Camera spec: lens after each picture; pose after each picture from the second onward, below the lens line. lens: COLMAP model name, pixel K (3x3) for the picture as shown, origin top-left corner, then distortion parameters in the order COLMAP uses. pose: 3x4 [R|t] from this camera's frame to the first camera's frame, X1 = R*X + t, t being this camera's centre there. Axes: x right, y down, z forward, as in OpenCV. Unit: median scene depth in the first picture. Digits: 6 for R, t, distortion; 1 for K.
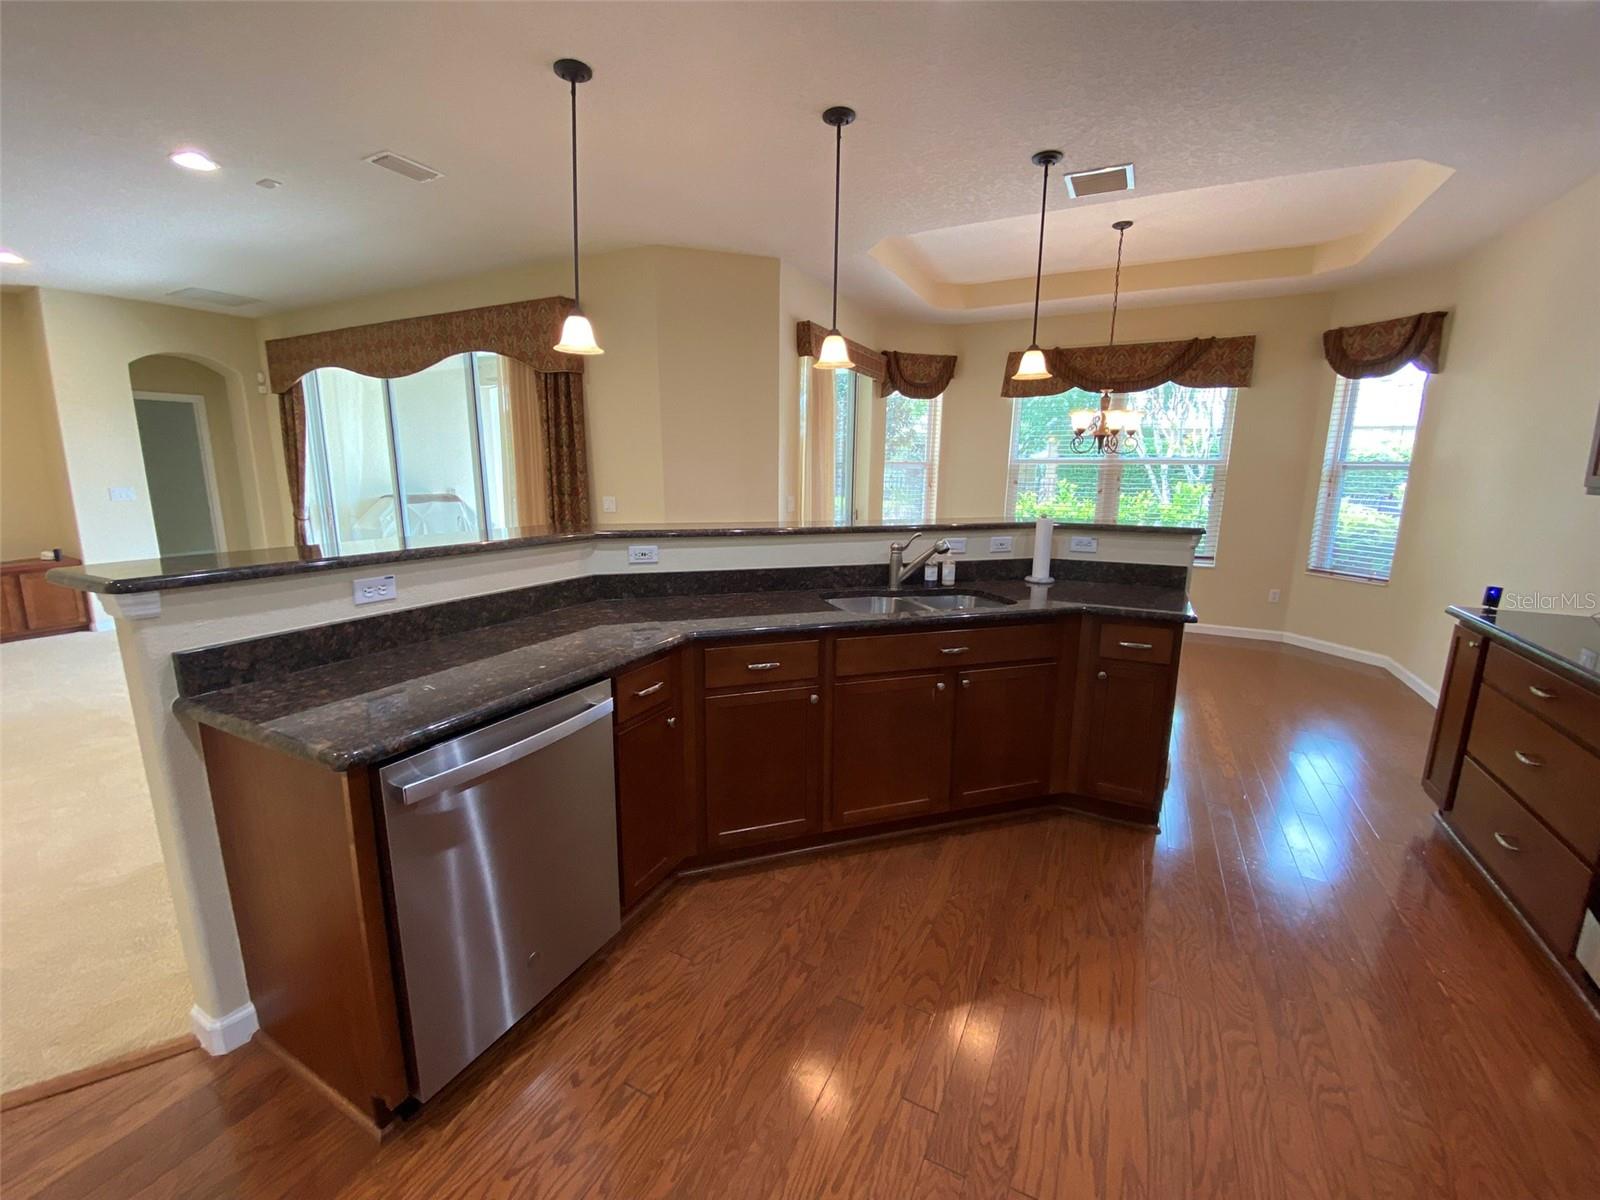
lens RADIAL K [[650.8, 0, 796.2], [0, 650.8, 598.9], [0, 0, 1]] dist [0.009218, -0.016495]
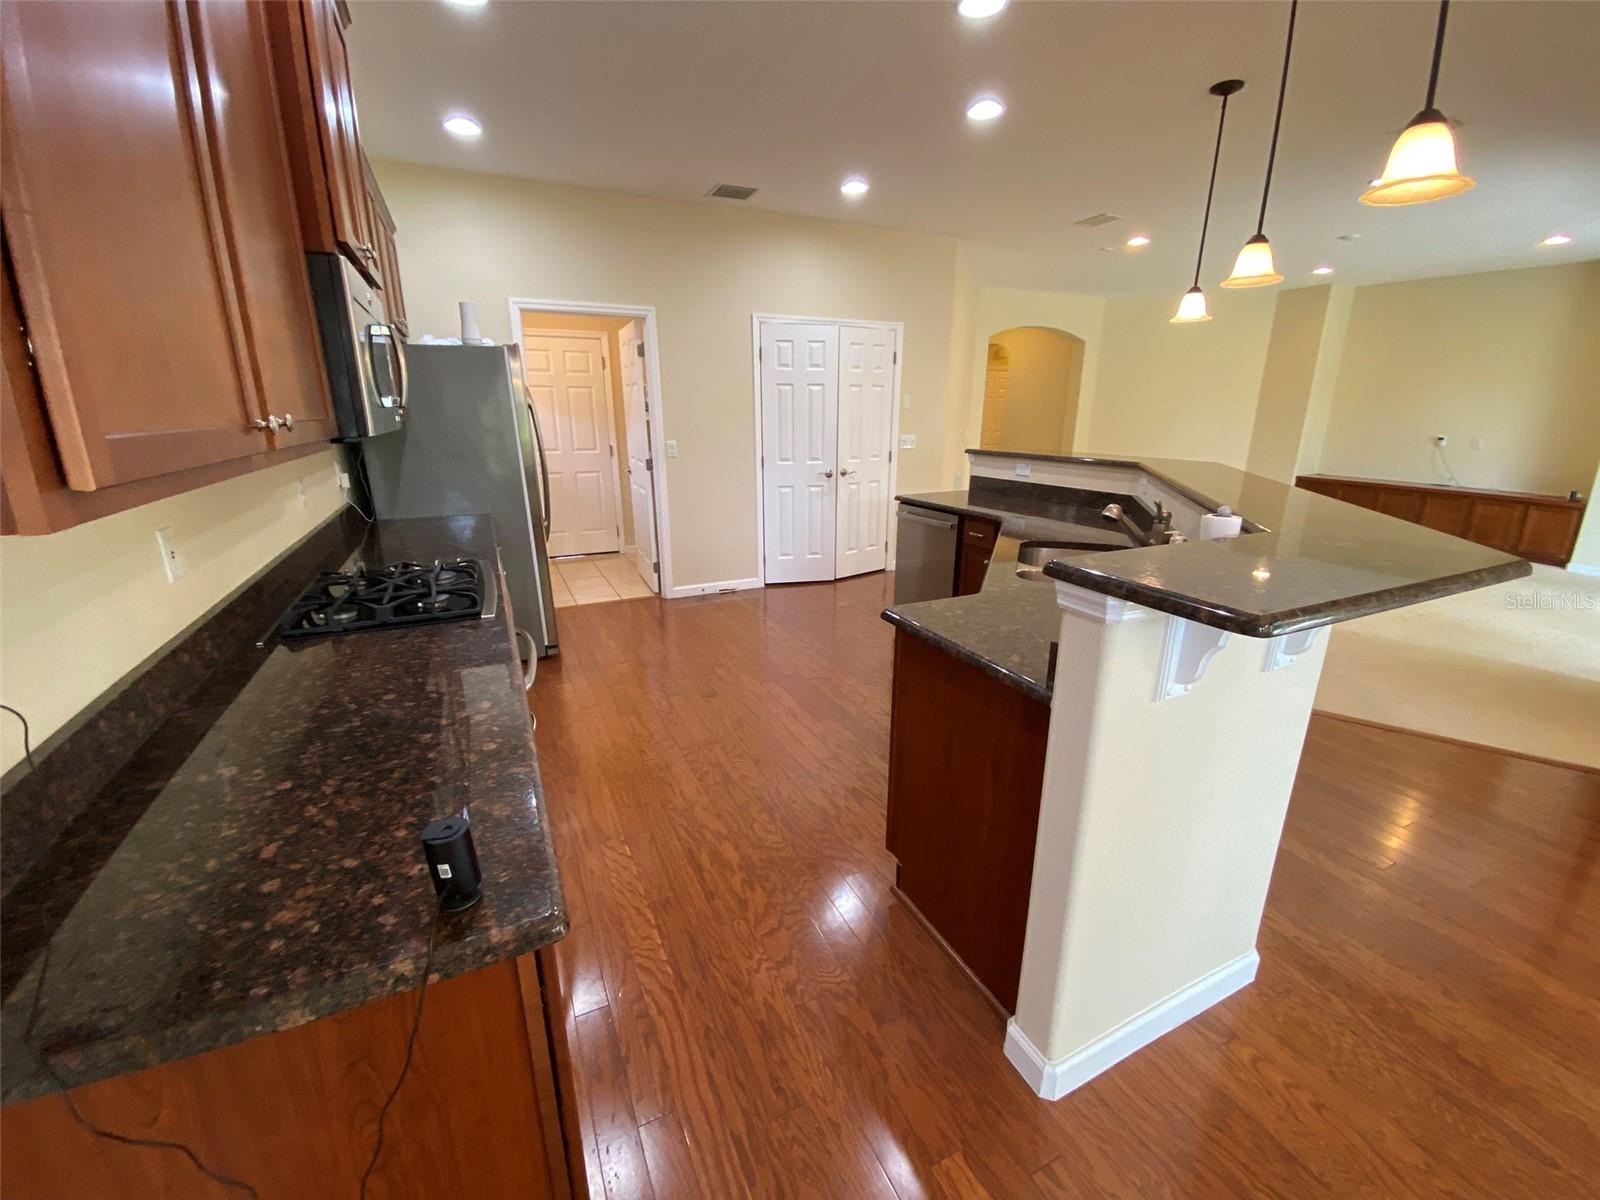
lens RADIAL K [[650.8, 0, 797.8], [0, 650.8, 608.2], [0, 0, 1]] dist [0.030054, -0.024543]
pose [[-0.607137, 0.222531, -0.762800, 0.650496], [-0.158480, 0.906784, 0.390675, -0.132984], [0.778633, 0.358081, -0.515276, 0.668217]]
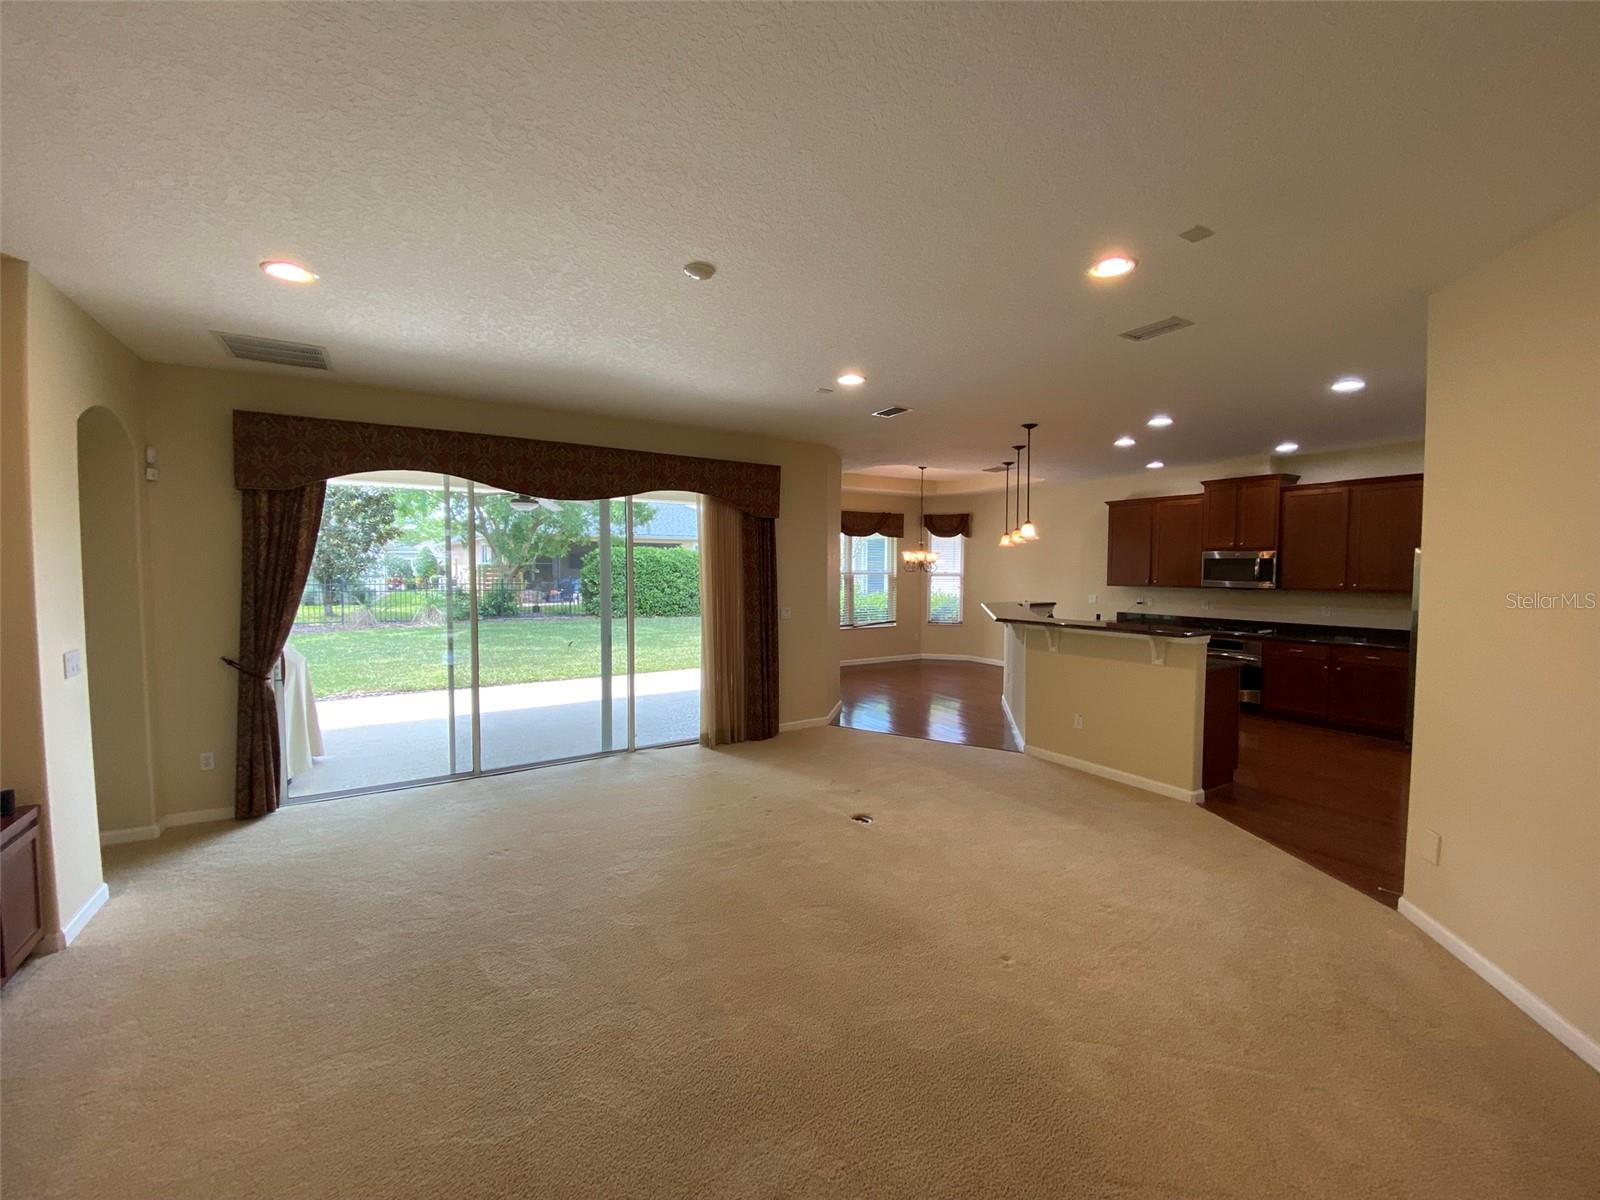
lens RADIAL K [[639.8, 0, 797.4], [0, 639.8, 597.6], [0, 0, 1]] dist [0.038533, -0.033482]
pose [[0.523252, -0.047640, 0.850845, -1.386972], [0.170958, 0.984007, -0.050040, -0.106847], [-0.834854, 0.171643, 0.523028, 0.282055]]
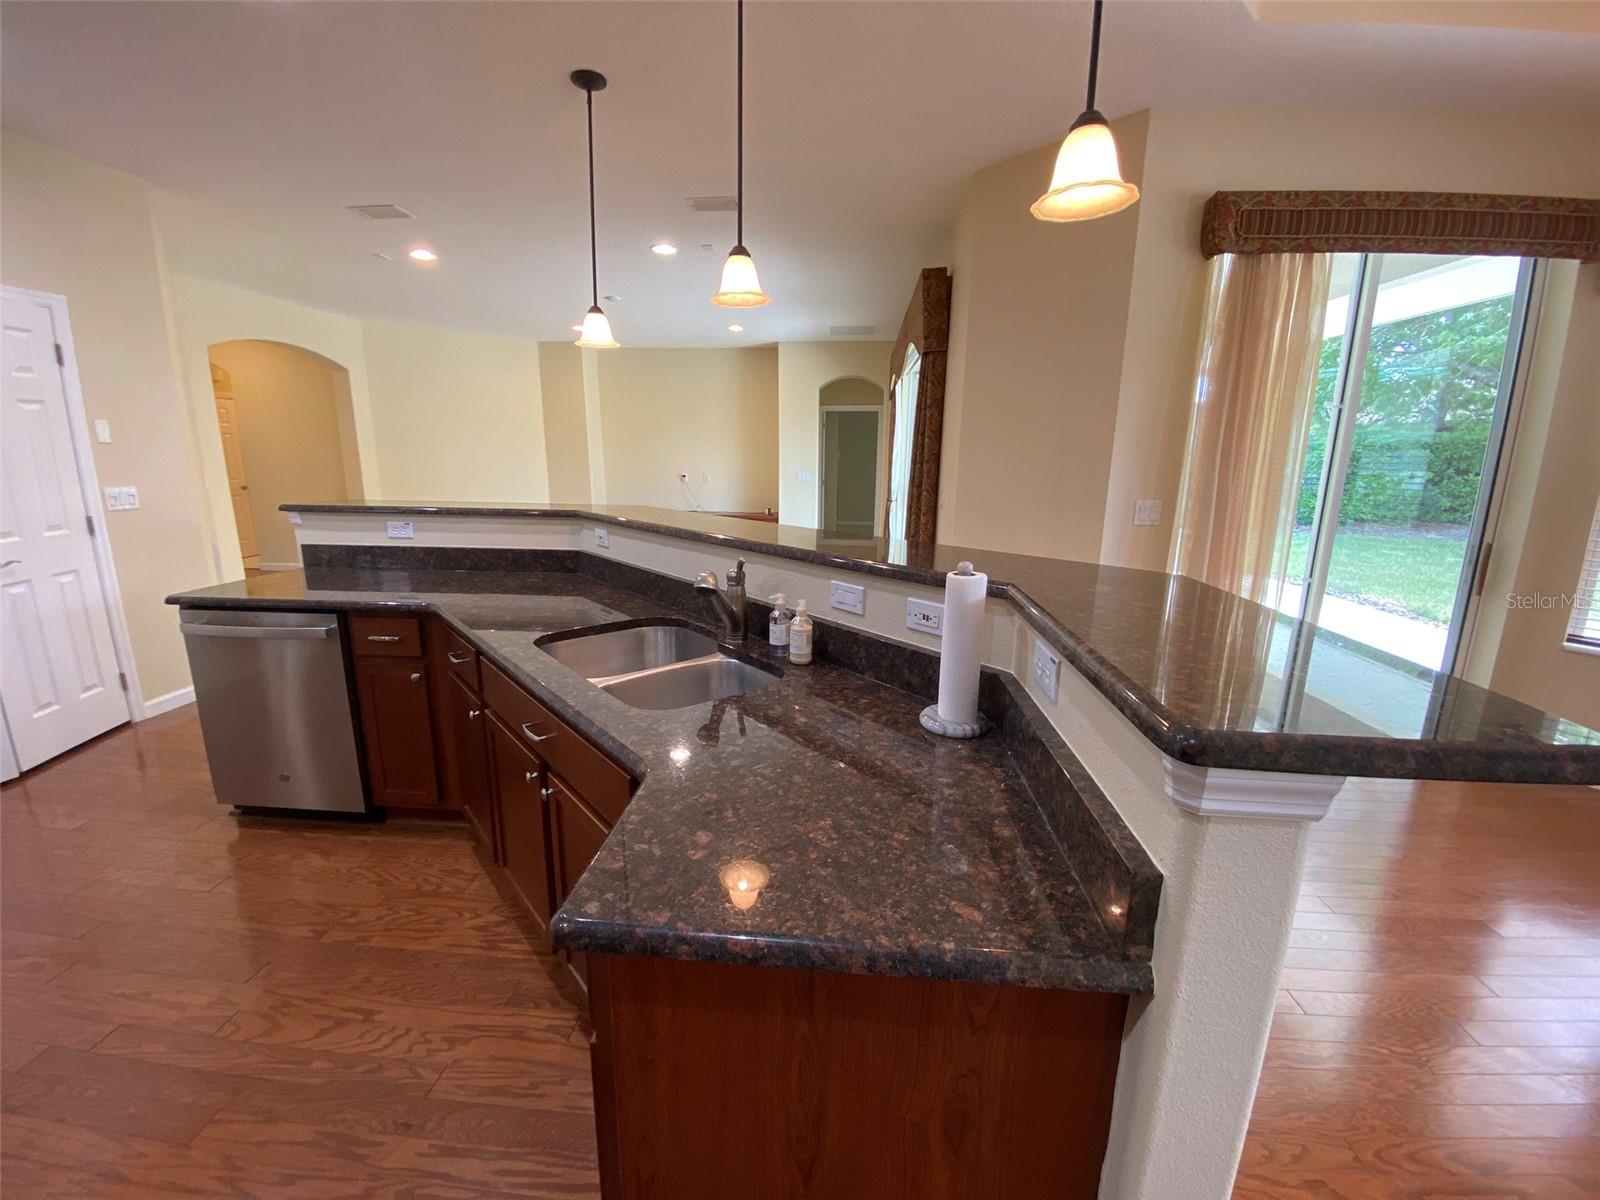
lens RADIAL K [[648.3, 0, 790.3], [0, 648.3, 595.6], [0, 0, 1]] dist [0.049543, -0.036125]
pose [[0.373017, 0.187175, -0.908748, 0.452310], [-0.183623, 0.974960, 0.125440, -0.088484], [0.909473, 0.120075, 0.398047, 0.470547]]
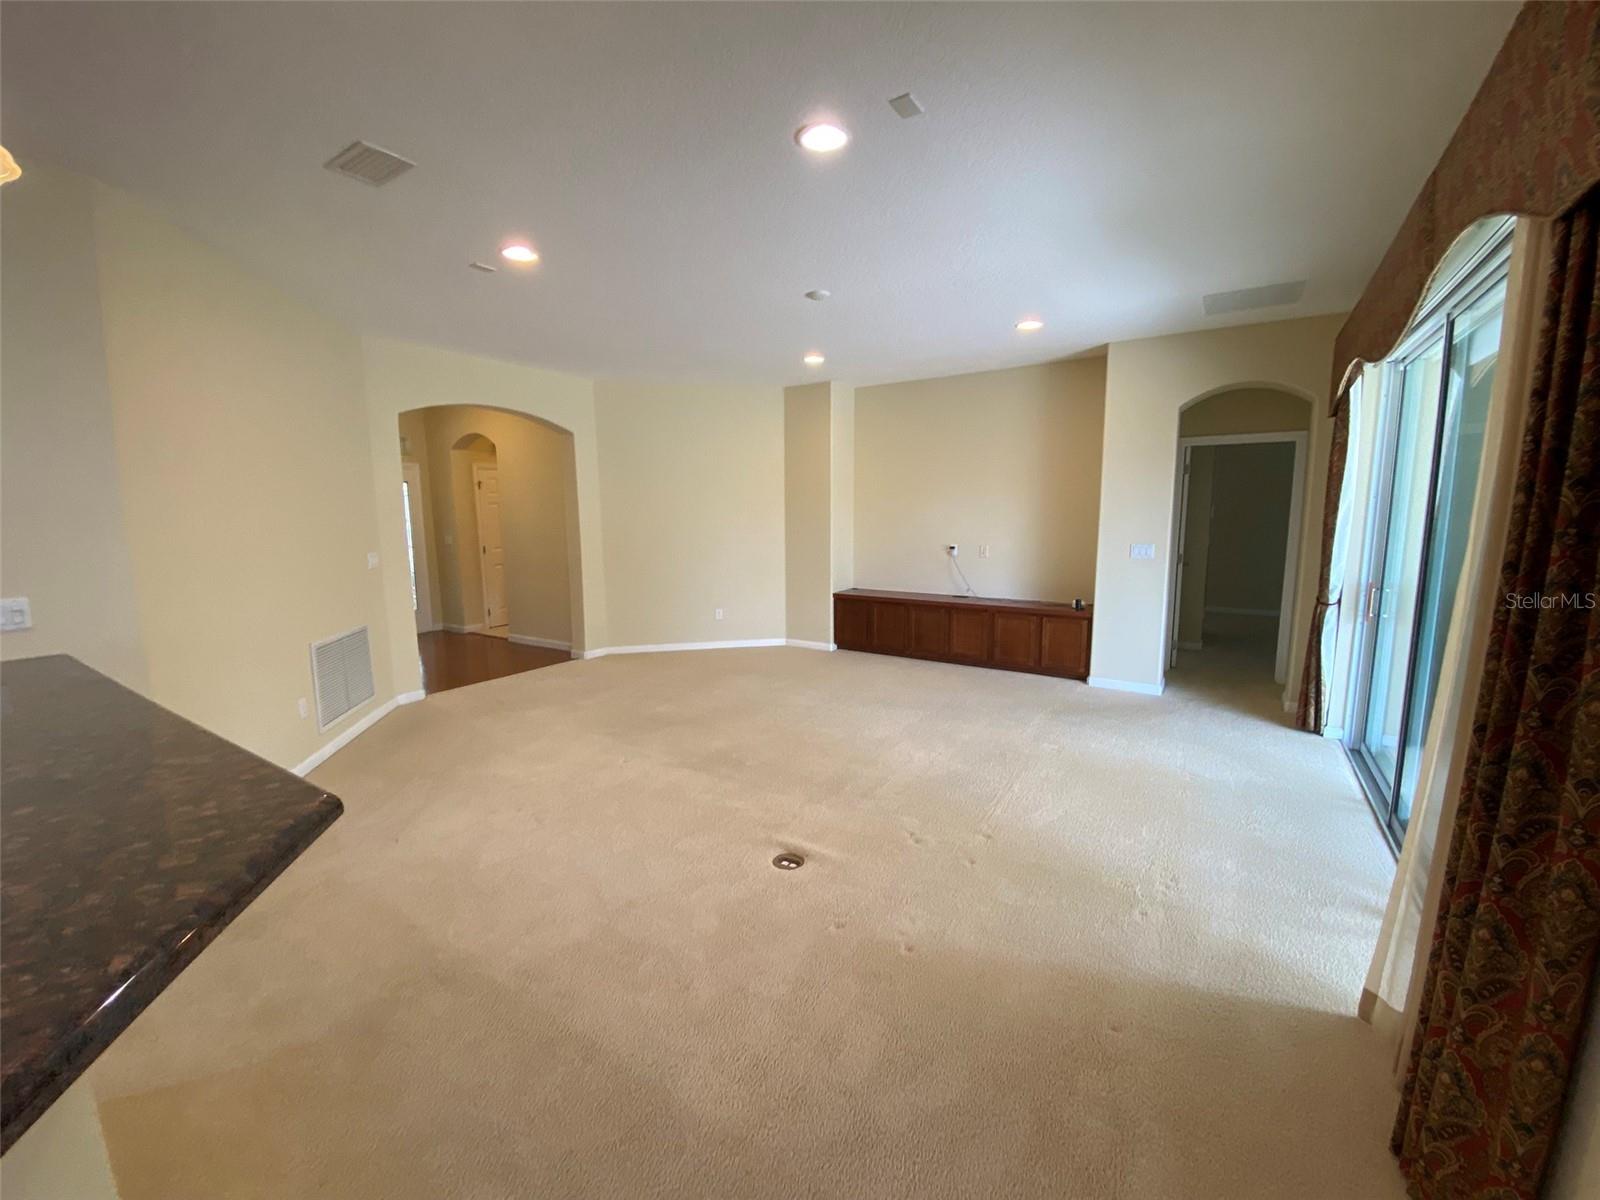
lens RADIAL K [[639.8, 0, 797.4], [0, 639.8, 597.6], [0, 0, 1]] dist [0.038533, -0.033482]
pose [[-0.108182, 0.125862, -0.986131, -0.076534], [-0.186956, 0.971679, 0.144527, -0.165806], [0.976393, 0.199999, -0.081588, 0.714383]]
